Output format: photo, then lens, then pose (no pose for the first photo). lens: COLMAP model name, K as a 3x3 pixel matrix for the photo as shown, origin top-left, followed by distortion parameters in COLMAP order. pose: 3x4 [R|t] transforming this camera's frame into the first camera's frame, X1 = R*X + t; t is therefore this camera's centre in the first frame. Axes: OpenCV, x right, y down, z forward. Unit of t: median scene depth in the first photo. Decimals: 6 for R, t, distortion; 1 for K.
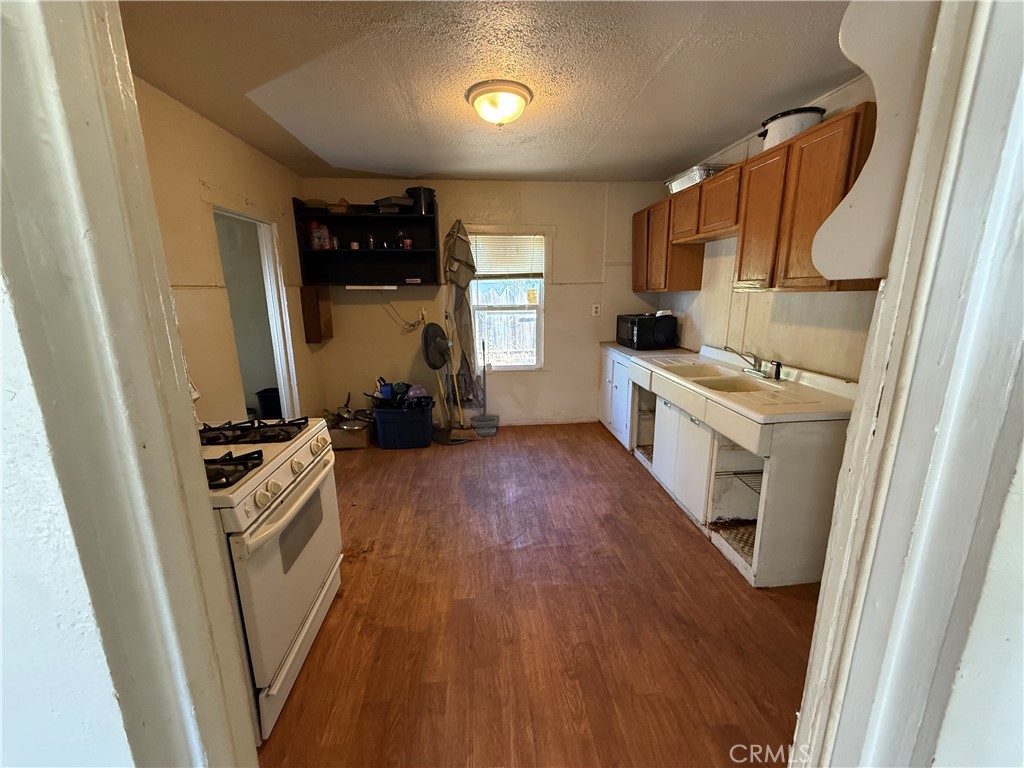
lens RADIAL K [[410.1, 0, 509.7], [0, 410.1, 382.4], [0, 0, 1]] dist [0.006330, 0.000172]
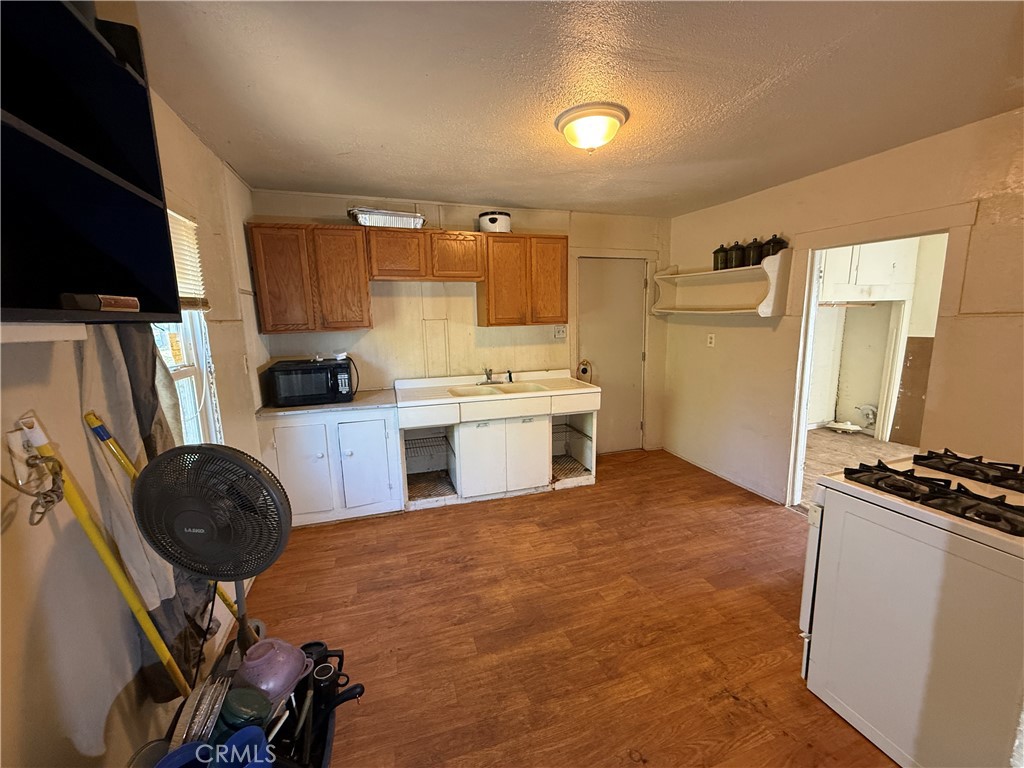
lens RADIAL K [[410.1, 0, 509.7], [0, 410.1, 382.4], [0, 0, 1]] dist [0.006330, 0.000172]
pose [[-0.234155, -0.139445, 0.962147, -0.726839], [0.232775, 0.952833, 0.194744, -0.269143], [-0.943921, 0.269564, -0.190651, 1.142534]]
